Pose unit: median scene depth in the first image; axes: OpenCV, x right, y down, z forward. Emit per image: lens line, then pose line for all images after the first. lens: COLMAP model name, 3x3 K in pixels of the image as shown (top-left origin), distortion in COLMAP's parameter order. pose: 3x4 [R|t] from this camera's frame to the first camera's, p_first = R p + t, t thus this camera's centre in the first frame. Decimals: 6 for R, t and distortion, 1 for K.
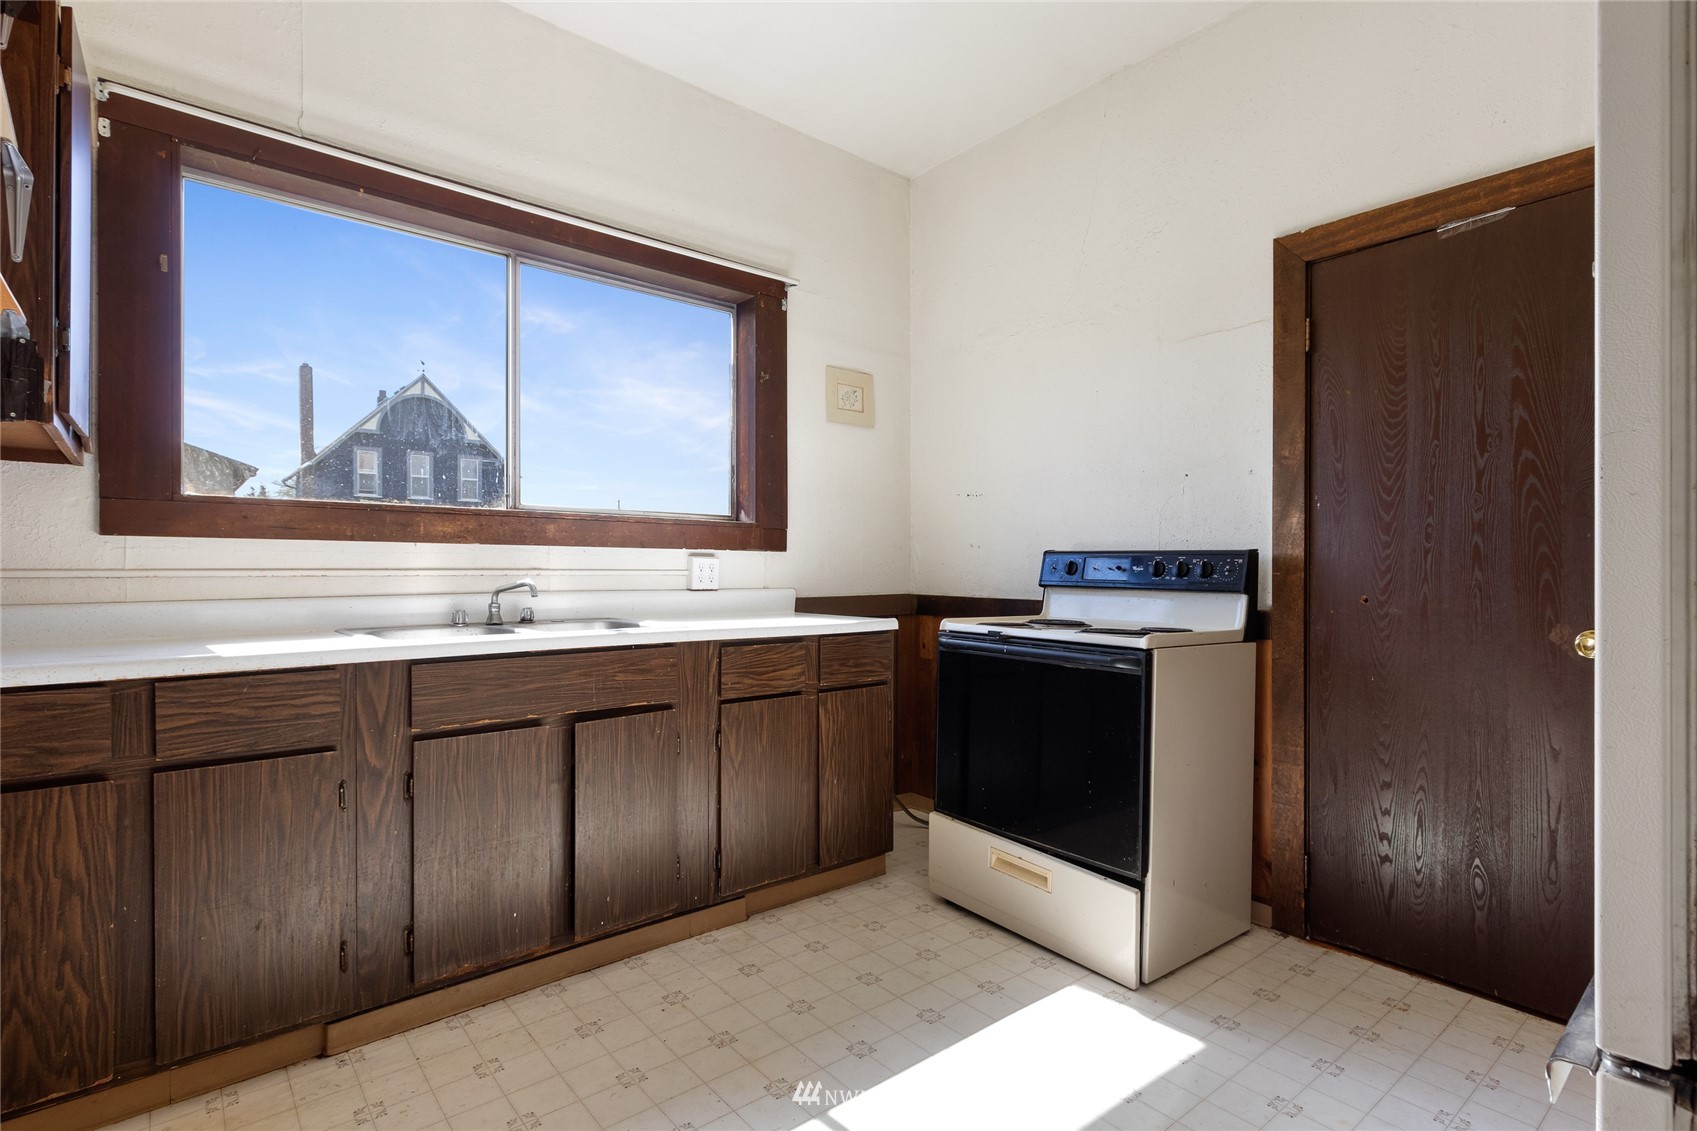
lens RADIAL K [[794.8, 0, 832.2], [0, 794.8, 569.0], [0, 0, 1]] dist [0.004392, -0.000083]
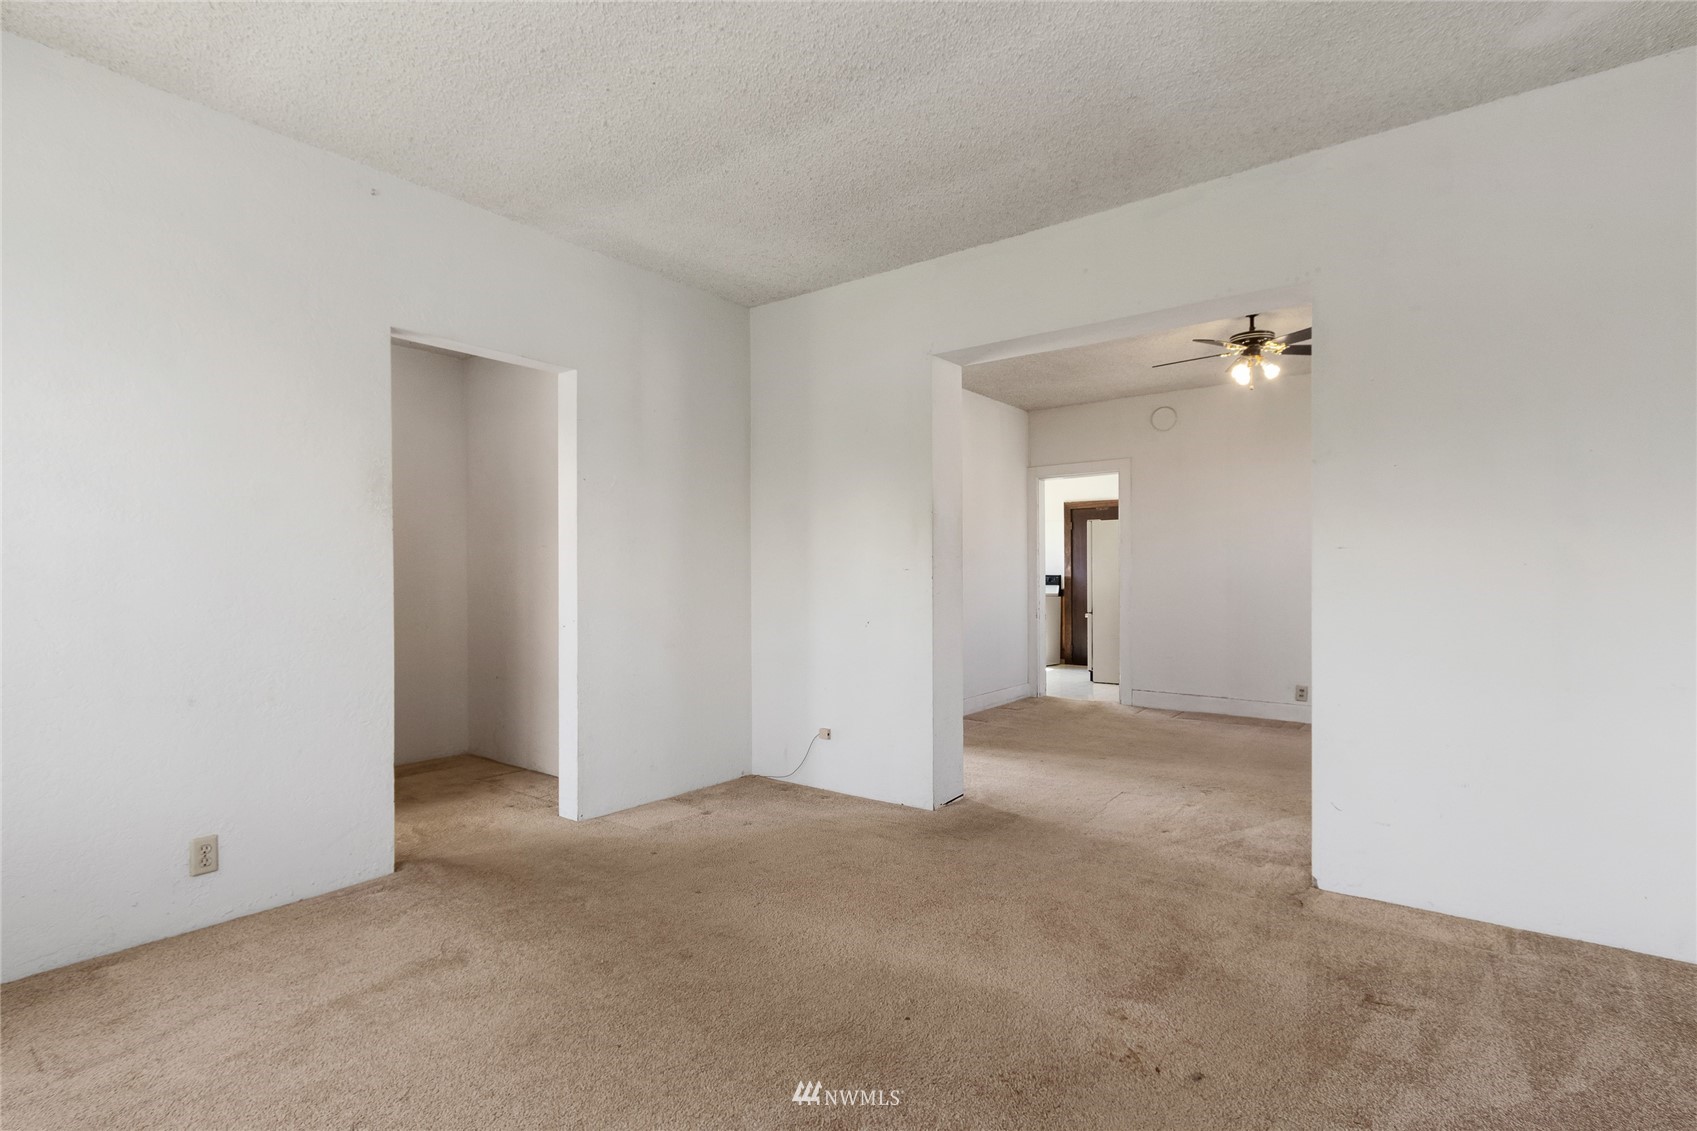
lens RADIAL K [[794.8, 0, 832.2], [0, 794.8, 569.0], [0, 0, 1]] dist [0.004392, -0.000083]
pose [[0.975351, -0.002319, 0.220647, -1.578186], [0.004446, 0.999948, -0.009144, -0.022393], [-0.220614, 0.009900, 0.975311, -2.842286]]
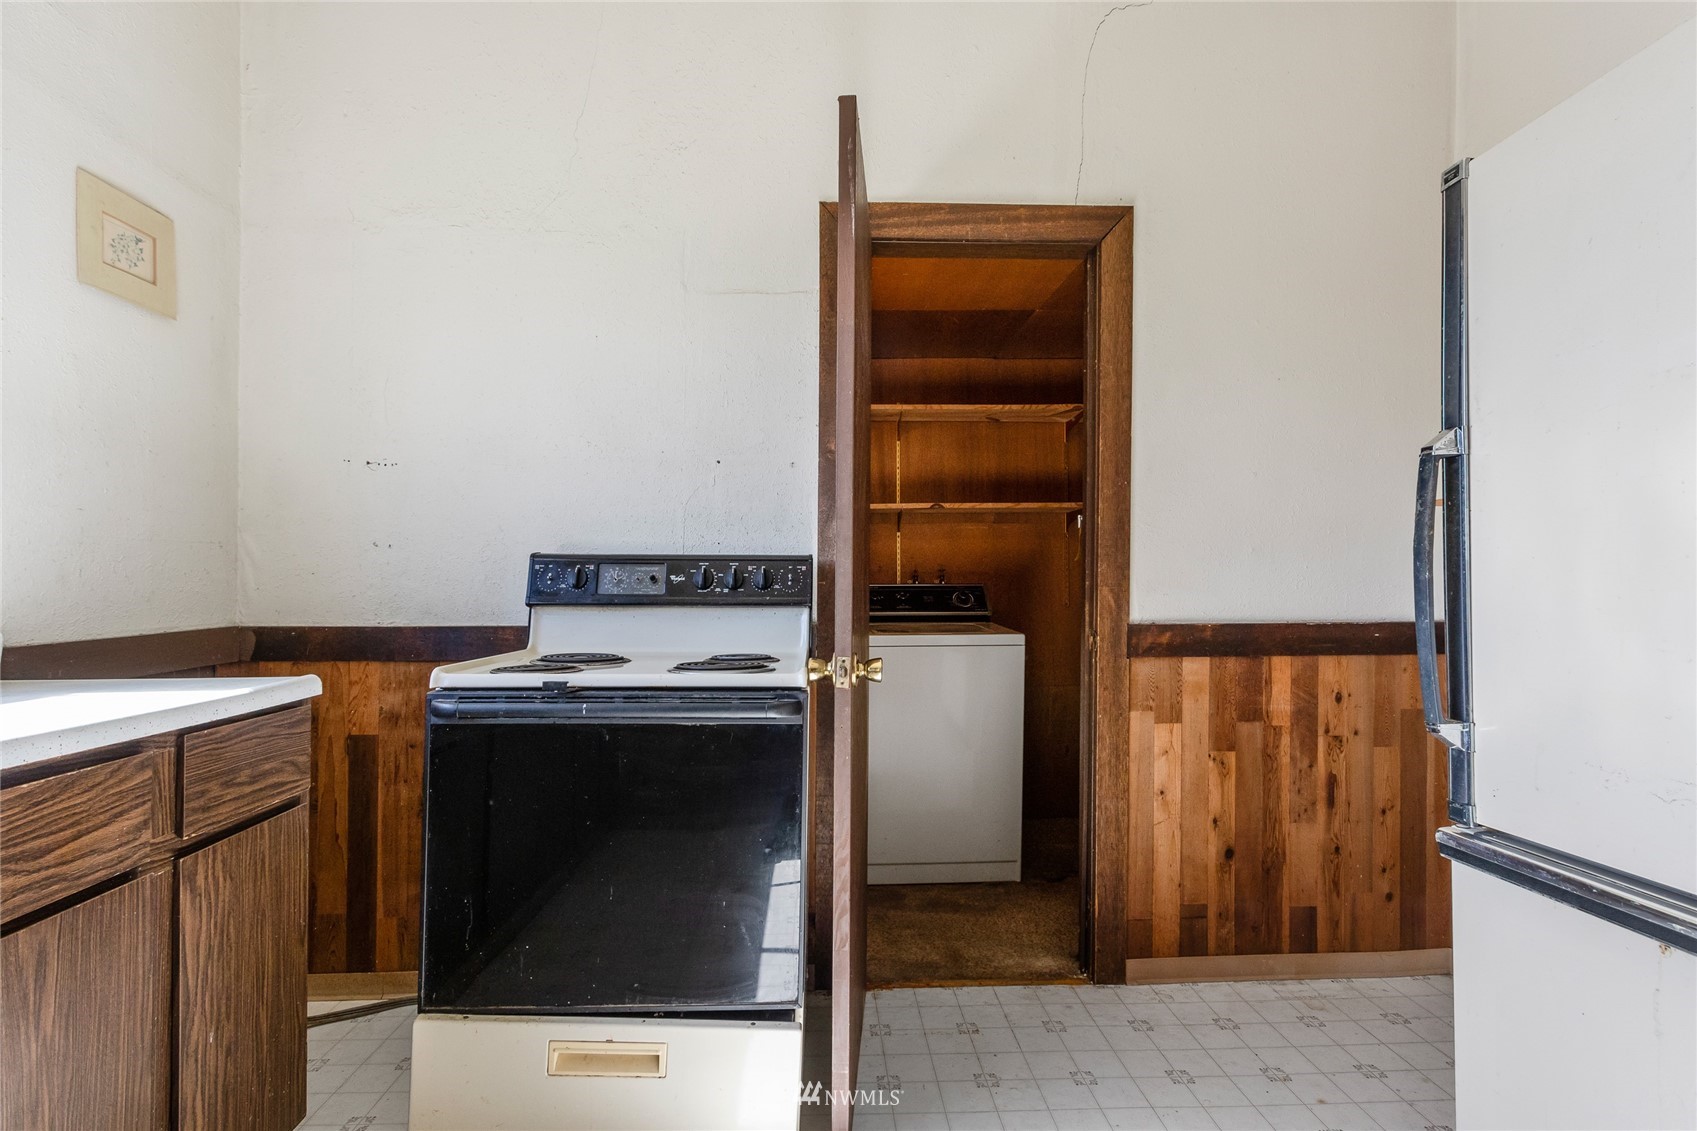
lens RADIAL K [[851.7, 0, 853.5], [0, 851.7, 570.4], [0, 0, 1]] dist [0.004115, -0.000252]
pose [[0.621463, 0.000975, 0.783443, -0.156859], [0.008006, 0.999939, -0.007594, -0.000759], [-0.783402, 0.010991, 0.621418, 0.392552]]
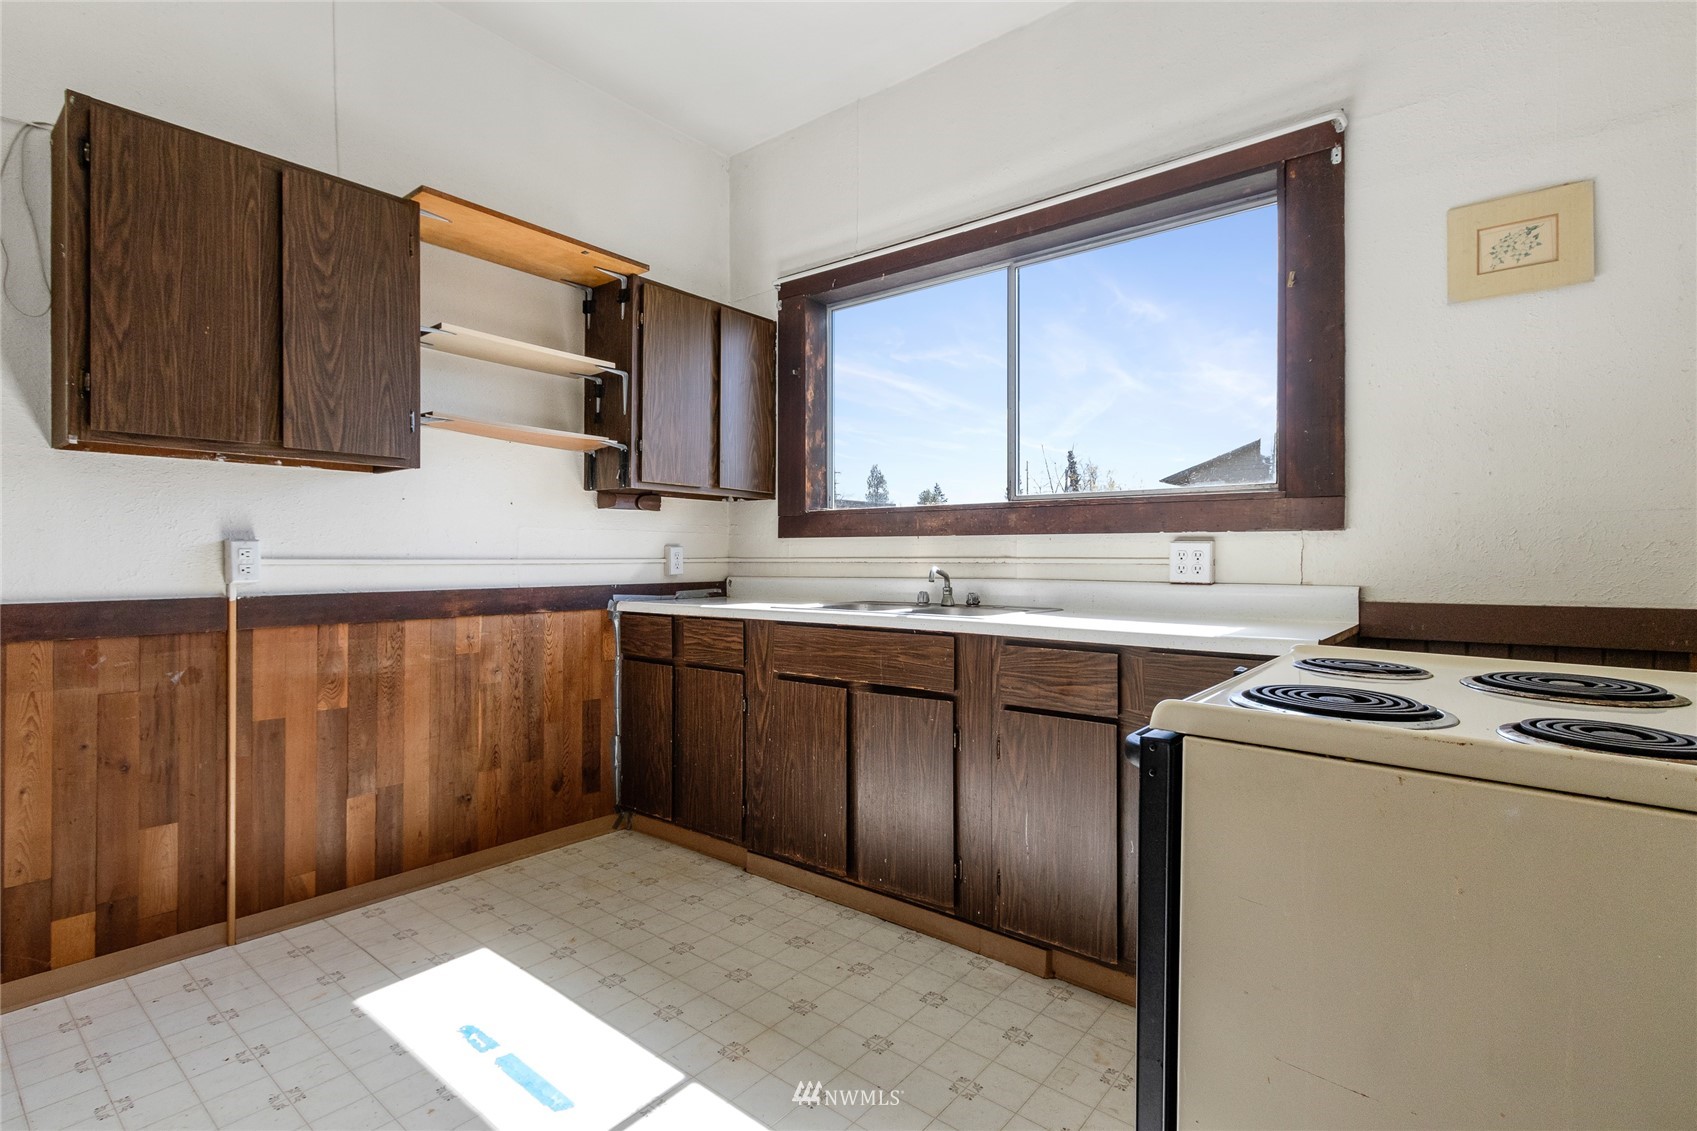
lens RADIAL K [[809.3, 0, 867.3], [0, 809.3, 560.5], [0, 0, 1]] dist [0.012918, 0.000809]
pose [[0.216121, -0.000095, -0.976367, 0.632108], [-0.001849, 0.999998, -0.000506, 0.004810], [0.976365, 0.001915, 0.216120, 0.586324]]
